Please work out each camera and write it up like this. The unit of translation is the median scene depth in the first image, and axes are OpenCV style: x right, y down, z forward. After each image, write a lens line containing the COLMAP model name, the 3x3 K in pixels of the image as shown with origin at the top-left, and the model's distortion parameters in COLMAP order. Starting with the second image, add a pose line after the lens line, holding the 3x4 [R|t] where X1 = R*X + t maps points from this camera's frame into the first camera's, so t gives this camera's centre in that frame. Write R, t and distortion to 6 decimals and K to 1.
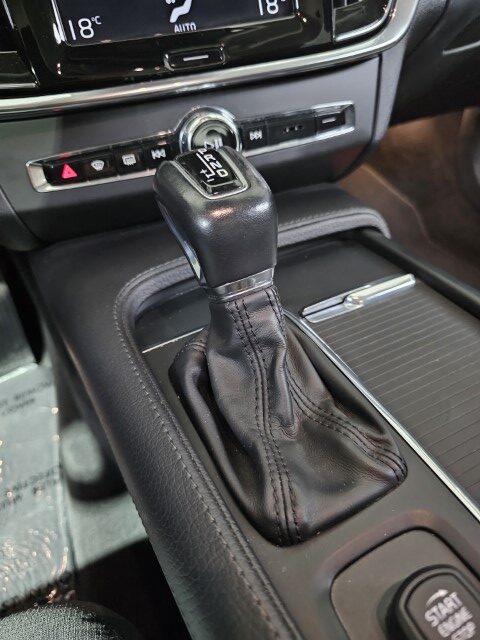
lens RADIAL K [[440.7, 0, 242.4], [0, 440.7, 322.4], [0, 0, 1]] dist [0.041154, -0.034754]
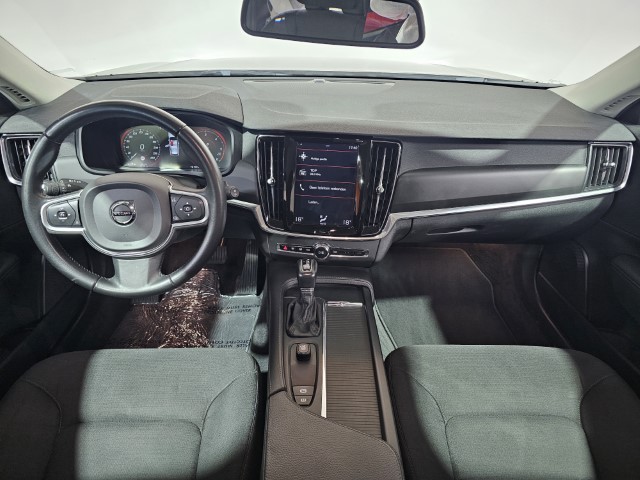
lens RADIAL K [[440.7, 0, 320.0], [0, 440.7, 236.4], [0, 0, 1]] dist [0.041154, -0.034754]
pose [[0.899464, 0.289884, -0.327004, 1.097281], [-0.340994, 0.933566, -0.110354, -0.105743], [0.273289, 0.210766, 0.938558, -2.524073]]
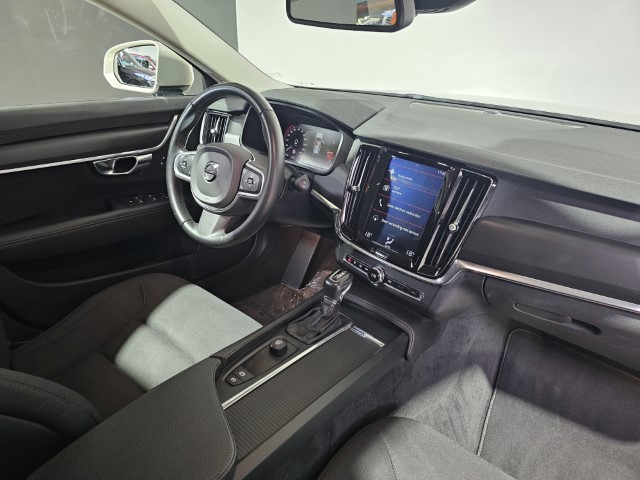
lens RADIAL K [[440.7, 0, 313.6], [0, 440.7, 241.5], [0, 0, 1]] dist [0.041154, -0.034754]
pose [[0.365883, 0.474295, -0.800733, 2.352120], [-0.655078, 0.742399, 0.140414, -0.758261], [0.661061, 0.473168, 0.582332, -1.413989]]
